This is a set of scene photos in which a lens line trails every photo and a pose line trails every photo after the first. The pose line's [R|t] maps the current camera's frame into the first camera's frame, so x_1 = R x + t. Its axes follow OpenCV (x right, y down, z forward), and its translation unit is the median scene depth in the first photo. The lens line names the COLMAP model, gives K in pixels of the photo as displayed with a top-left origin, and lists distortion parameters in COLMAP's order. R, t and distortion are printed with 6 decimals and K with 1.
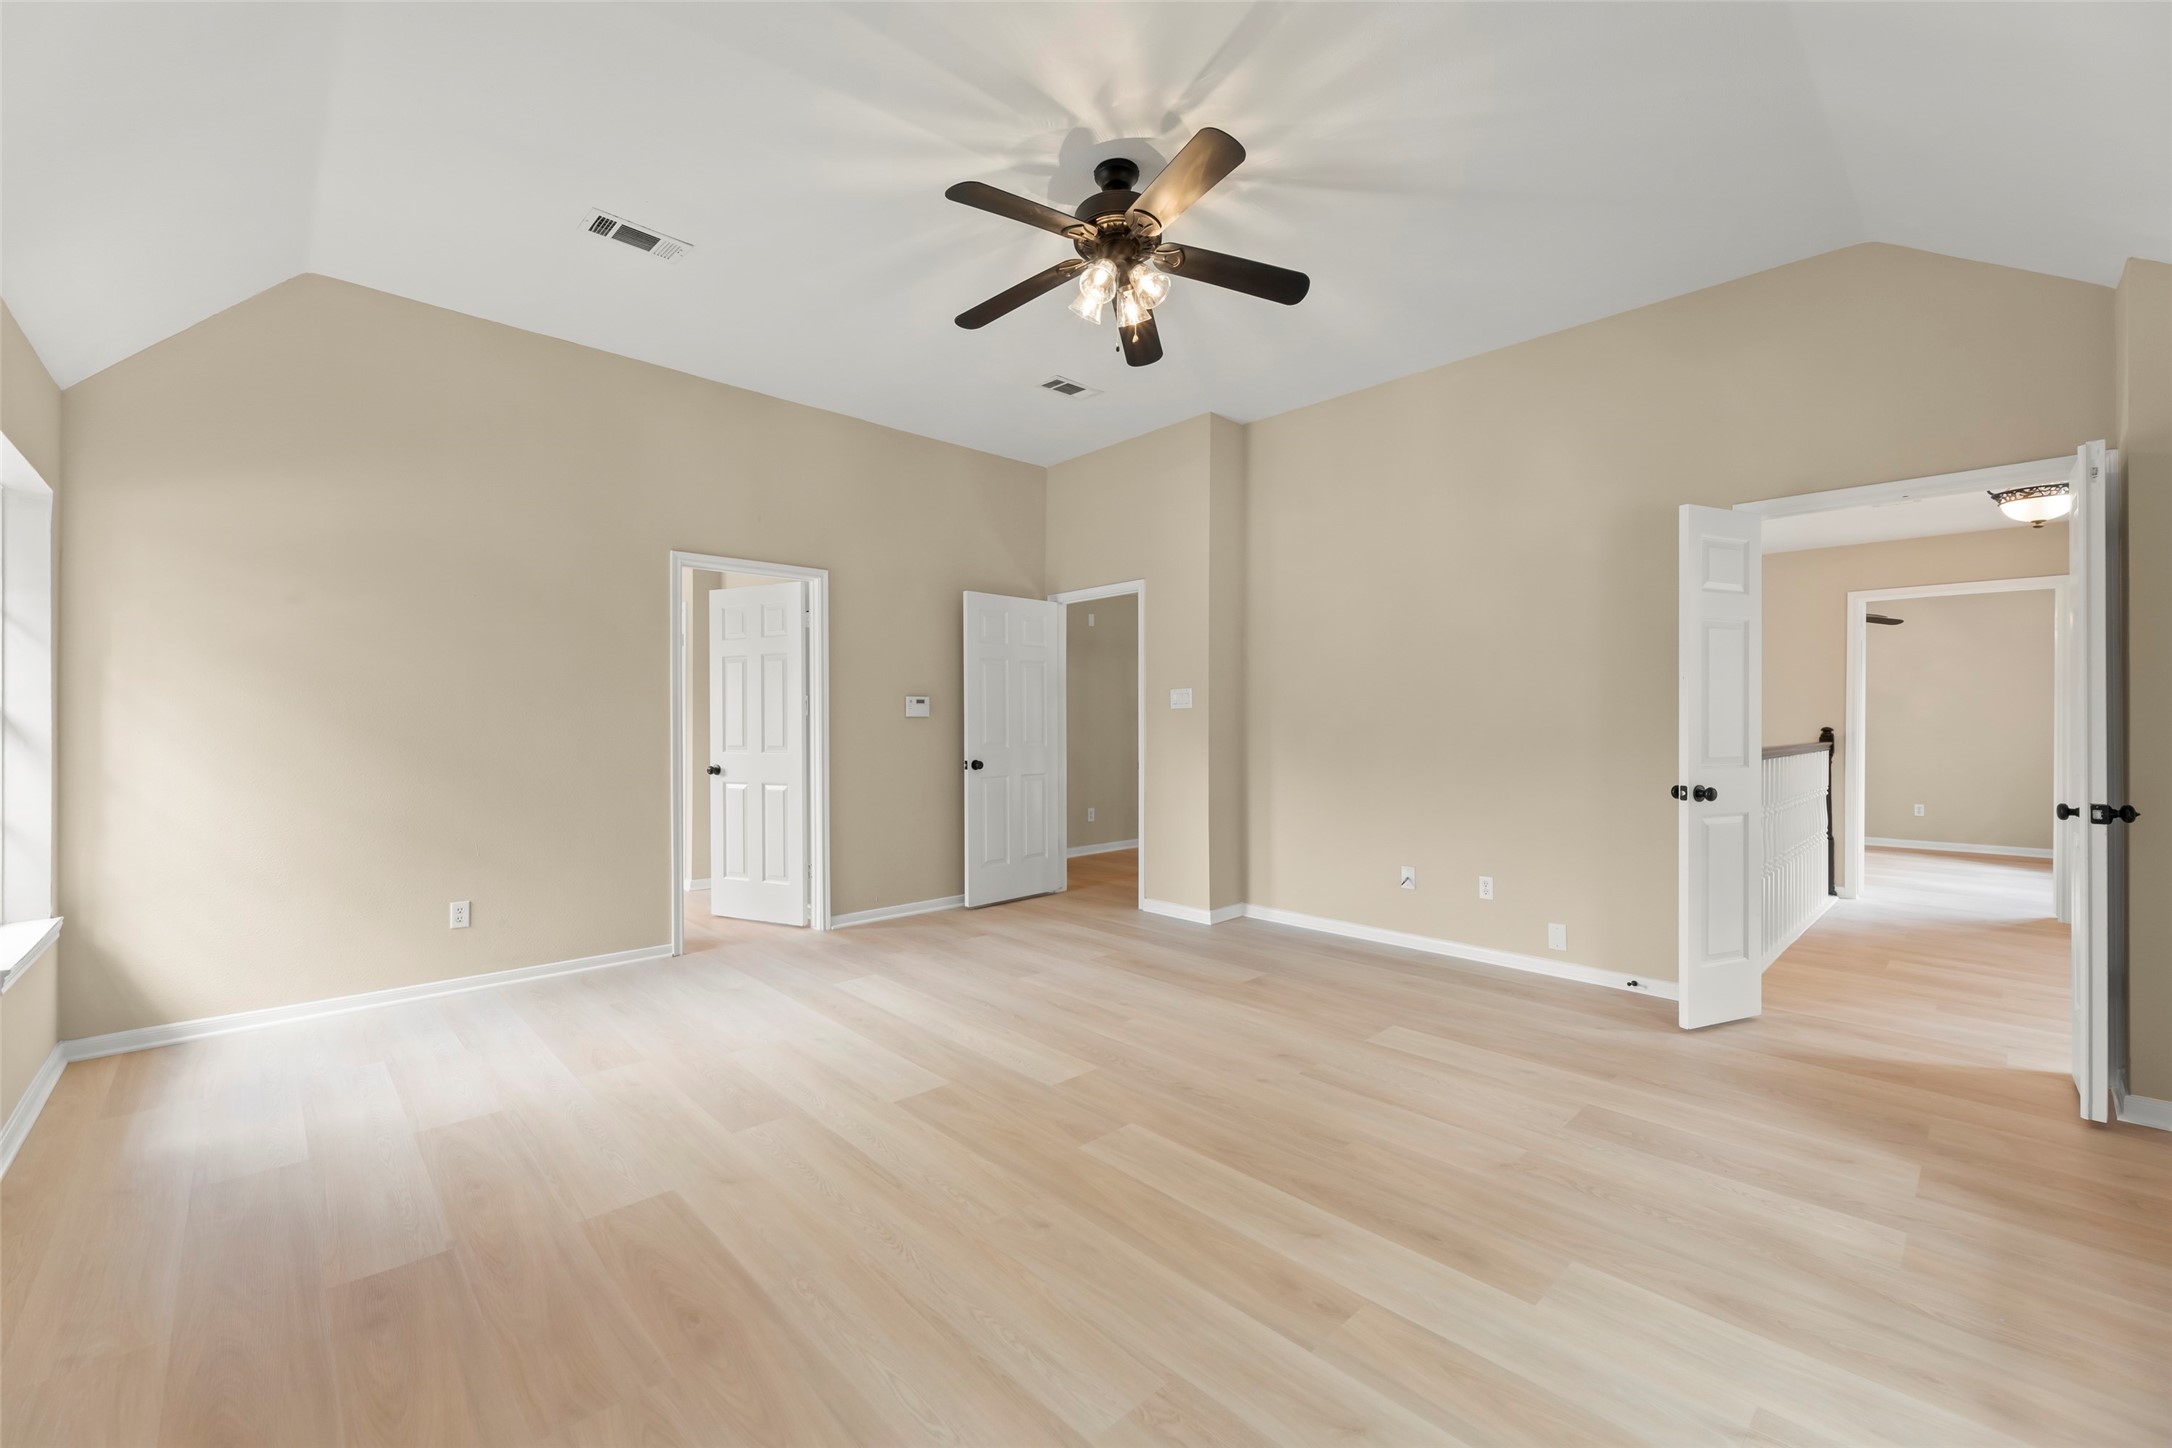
lens RADIAL K [[884.0, 0, 1098.8], [0, 884.0, 723.3], [0, 0, 1]] dist [0.001321, -0.000170]
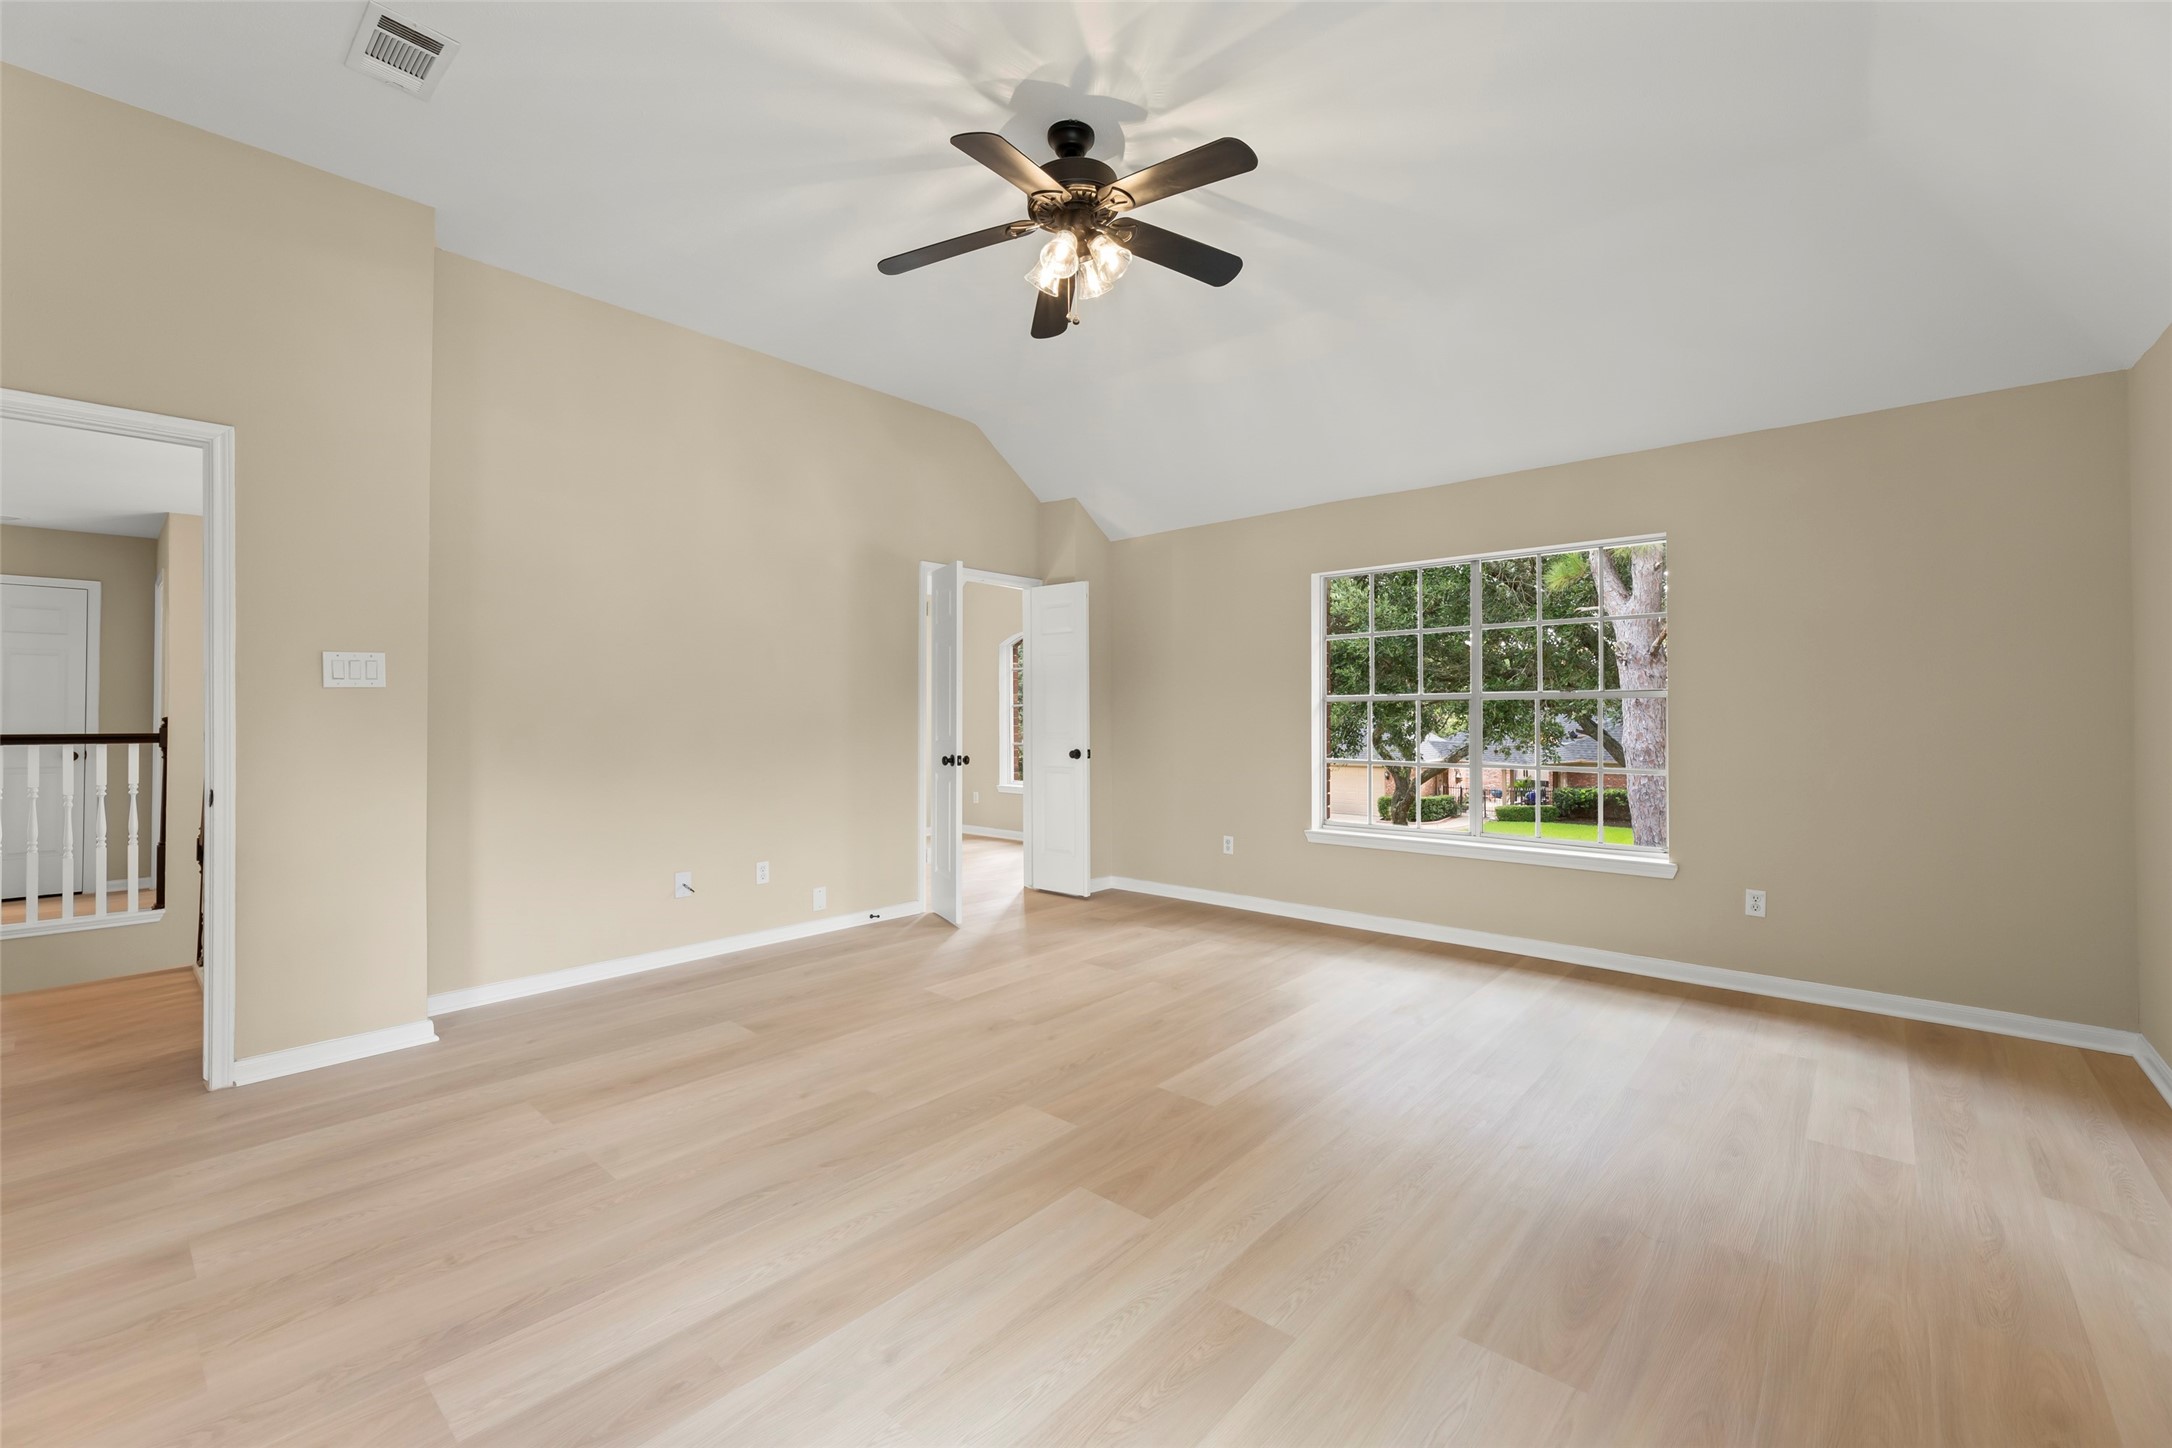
lens RADIAL K [[884.0, 0, 1085.8], [0, 884.0, 705.6], [0, 0, 1]] dist [0.001321, -0.000170]
pose [[-0.069192, 0.005525, 0.997588, -0.845912], [0.002949, 0.999981, -0.005334, -0.002197], [-0.997599, 0.002573, -0.069207, 0.955559]]
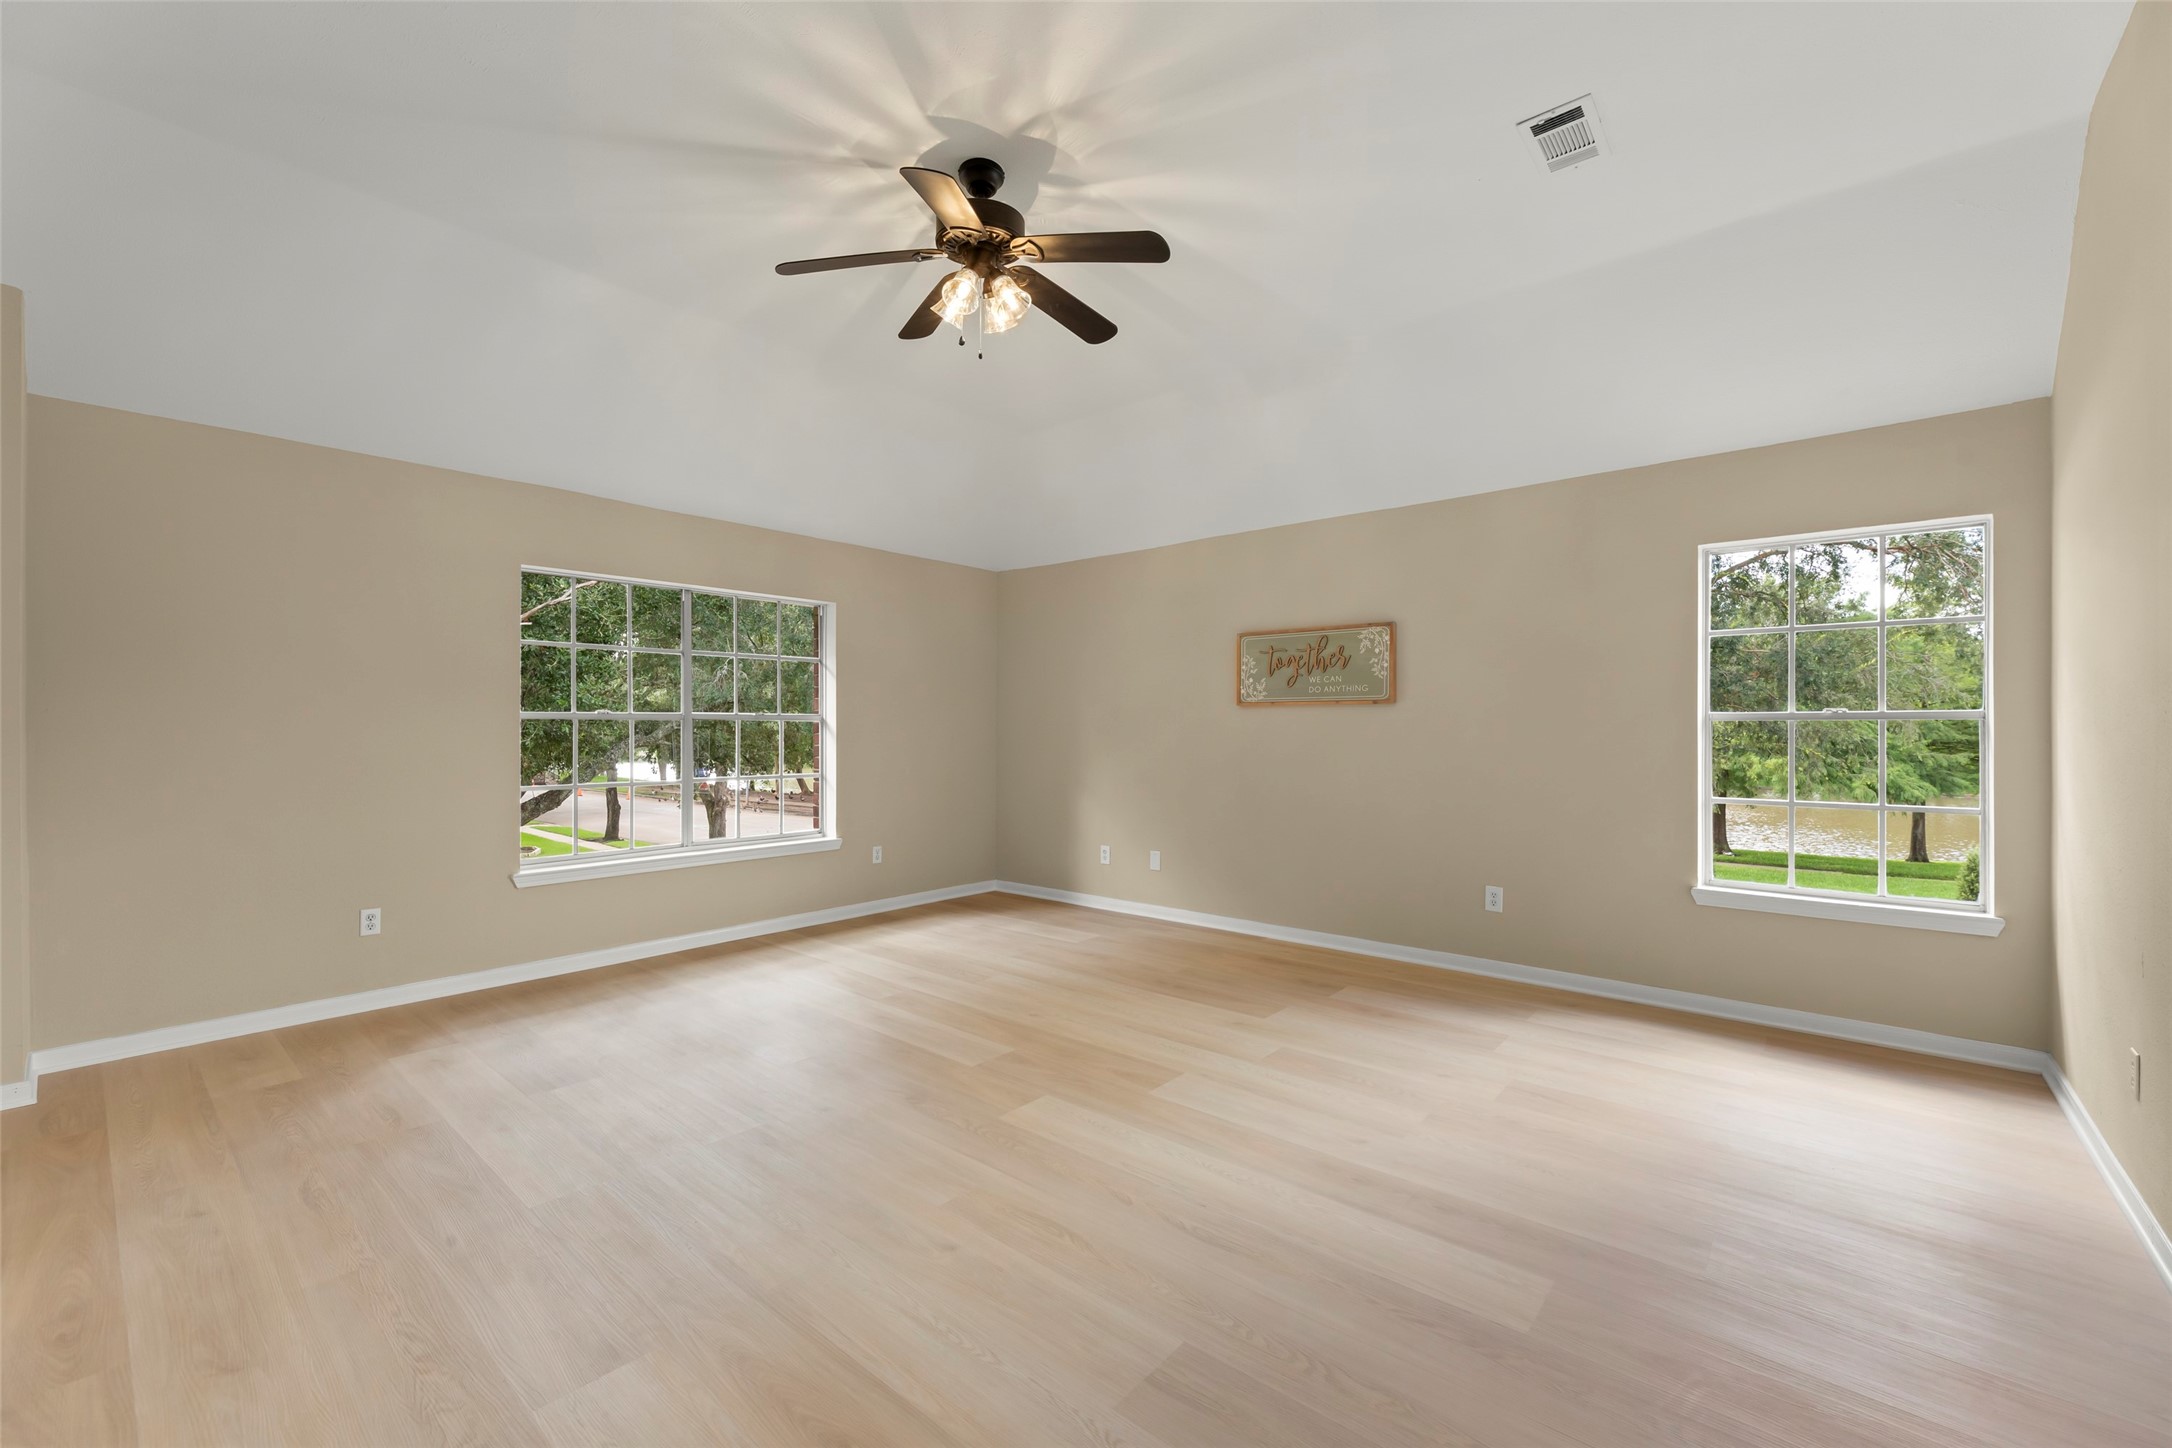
lens RADIAL K [[884.0, 0, 1071.8], [0, 884.0, 728.6], [0, 0, 1]] dist [0.001321, -0.000170]
pose [[-0.997459, -0.000420, -0.071235, -0.009776], [-0.000531, 0.999999, 0.001545, -0.004224], [0.071235, 0.001579, -0.997458, 1.811071]]
